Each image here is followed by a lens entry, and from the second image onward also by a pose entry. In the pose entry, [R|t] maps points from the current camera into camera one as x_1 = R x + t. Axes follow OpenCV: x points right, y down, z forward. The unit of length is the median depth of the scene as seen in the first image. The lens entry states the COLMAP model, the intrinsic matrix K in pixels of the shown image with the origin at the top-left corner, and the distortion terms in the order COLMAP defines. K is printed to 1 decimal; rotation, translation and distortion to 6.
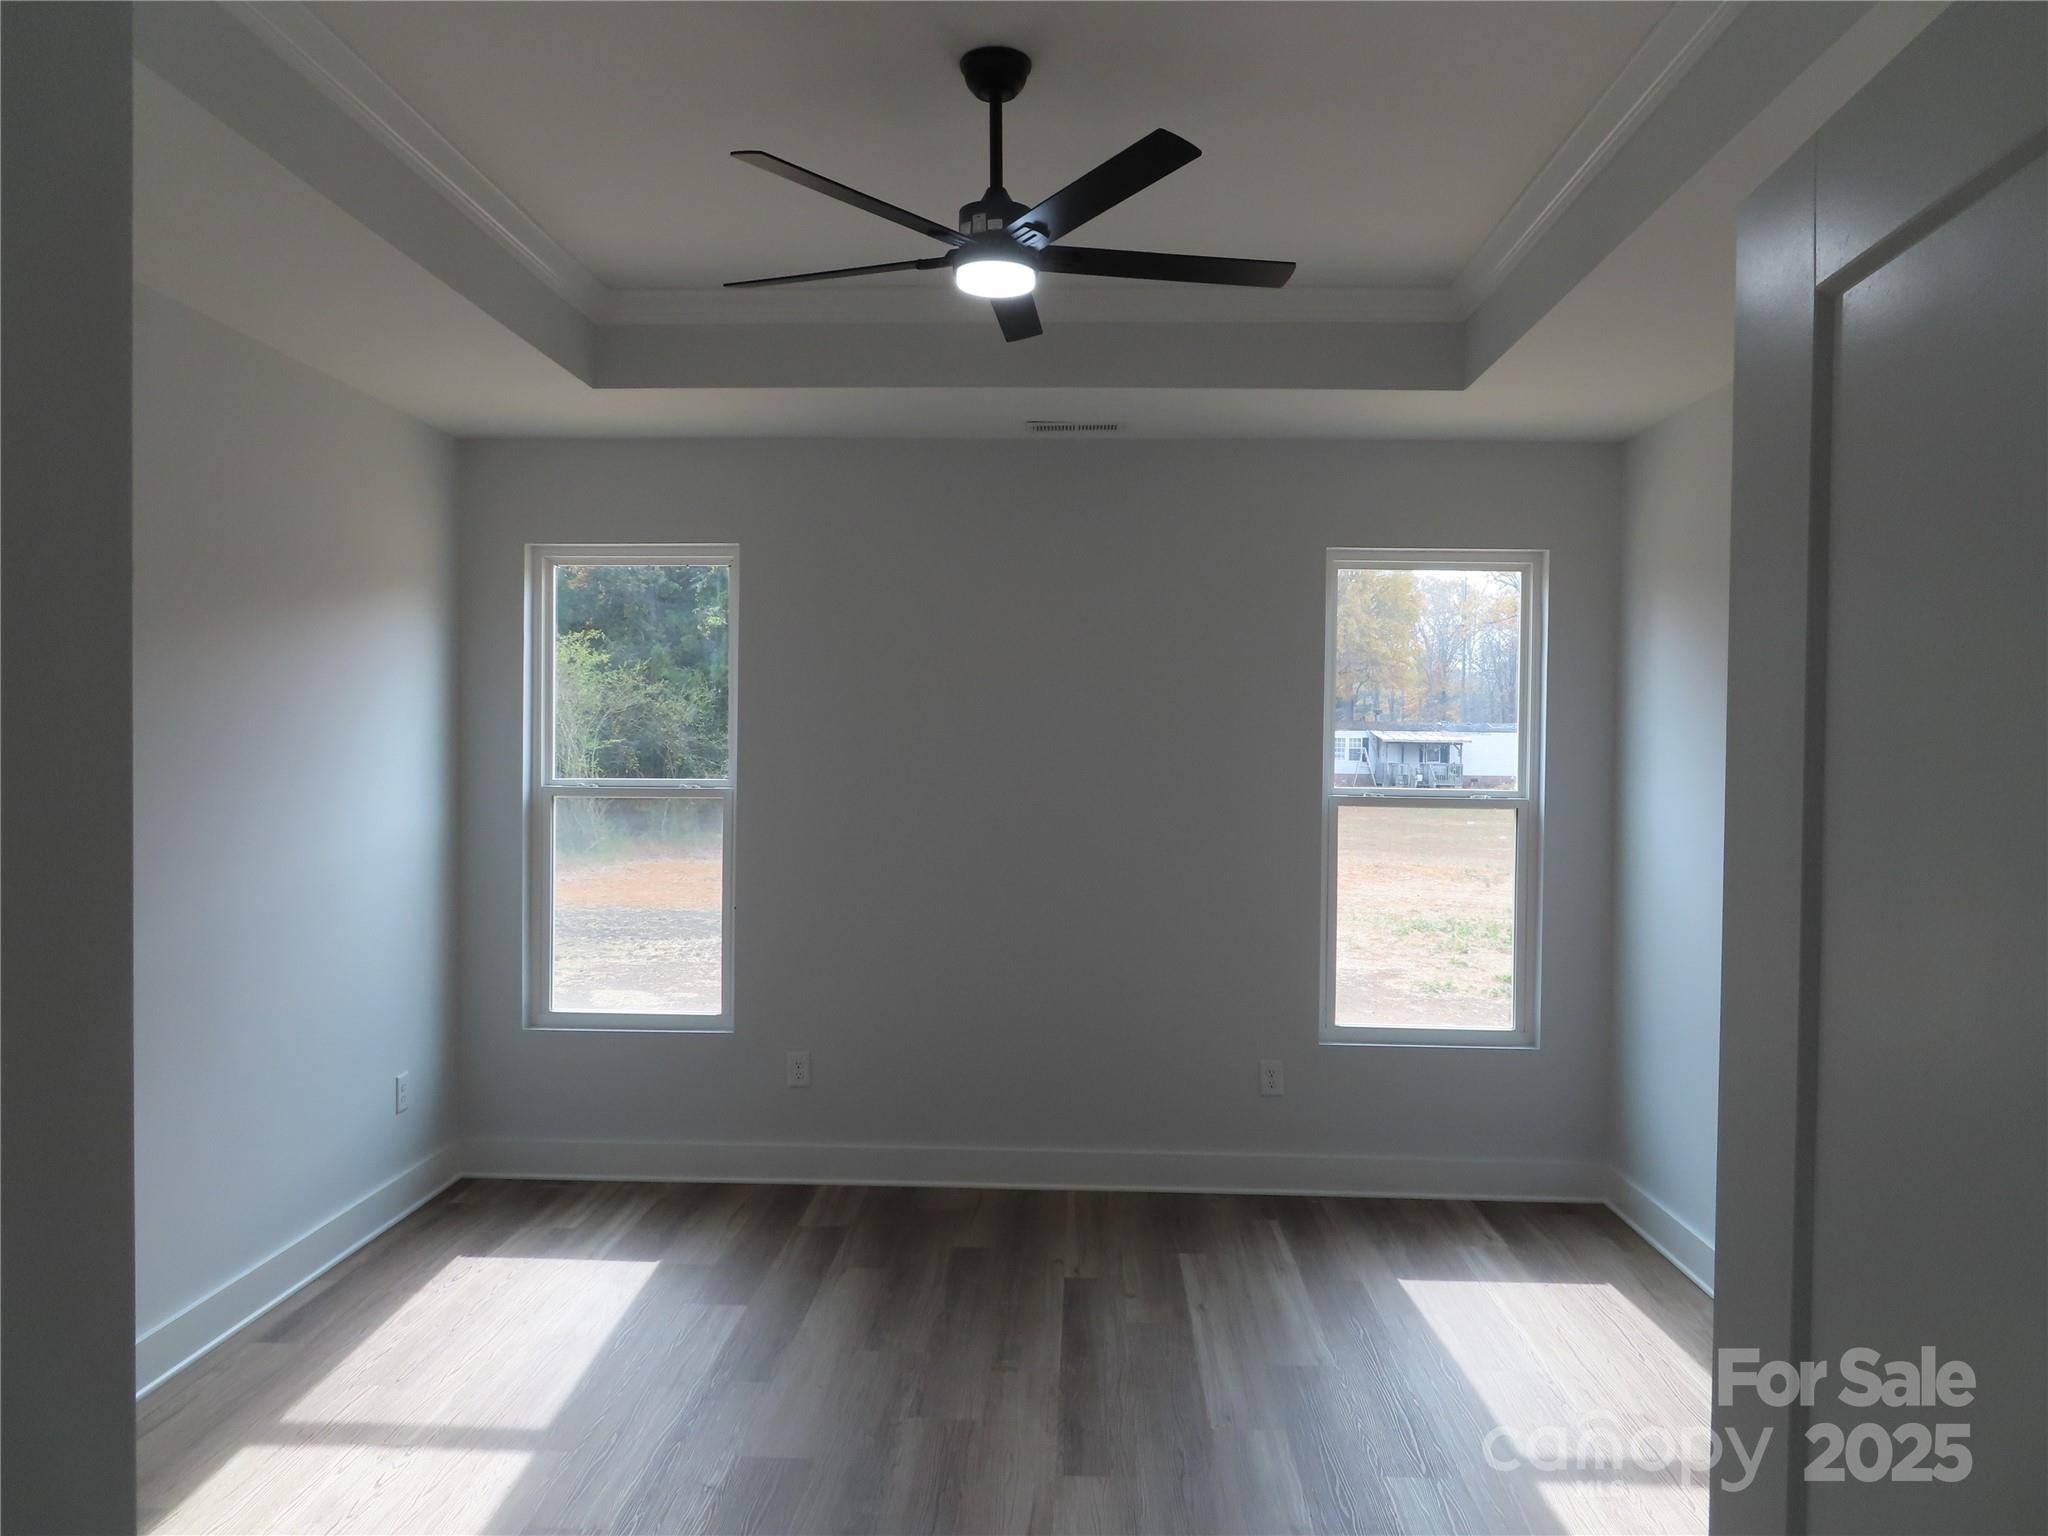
lens RADIAL K [[1484.5, 0, 976.3], [0, 1484.5, 767.2], [0, 0, 1]] dist [-0.010339, 0.012317]
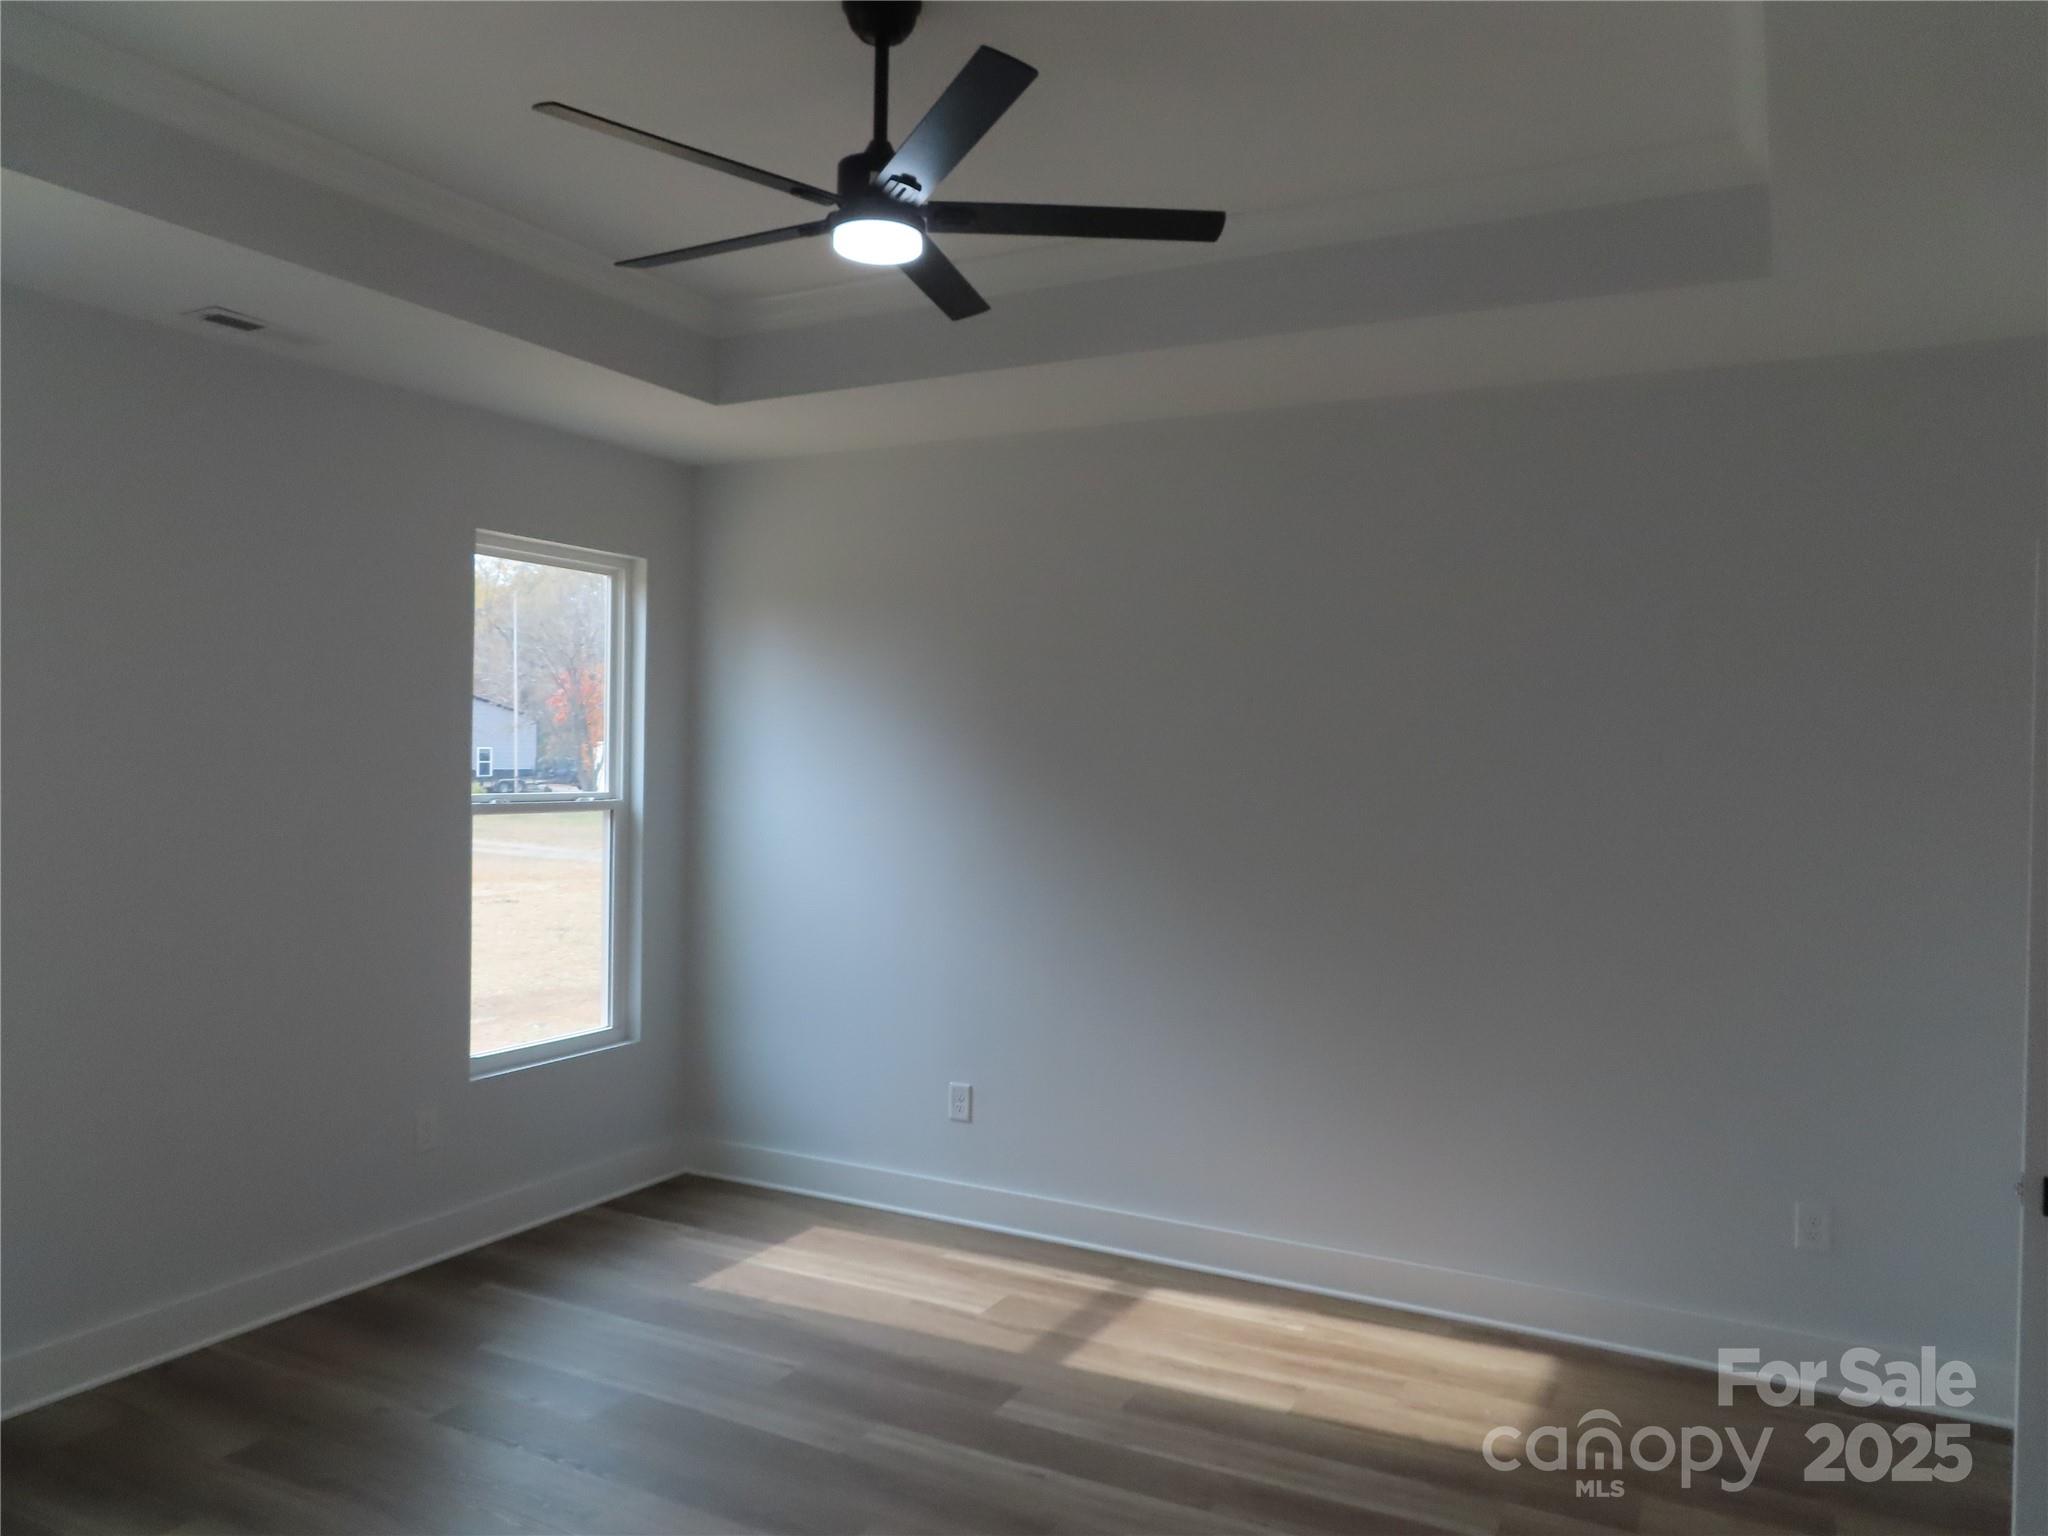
lens RADIAL K [[1484.5, 0, 1007.5], [0, 1484.5, 753.9], [0, 0, 1]] dist [-0.010339, 0.012317]
pose [[0.441934, -0.008105, 0.897011, -0.430257], [0.017014, 0.999855, 0.000652, -0.006094], [-0.896886, 0.014973, 0.442008, 0.309462]]
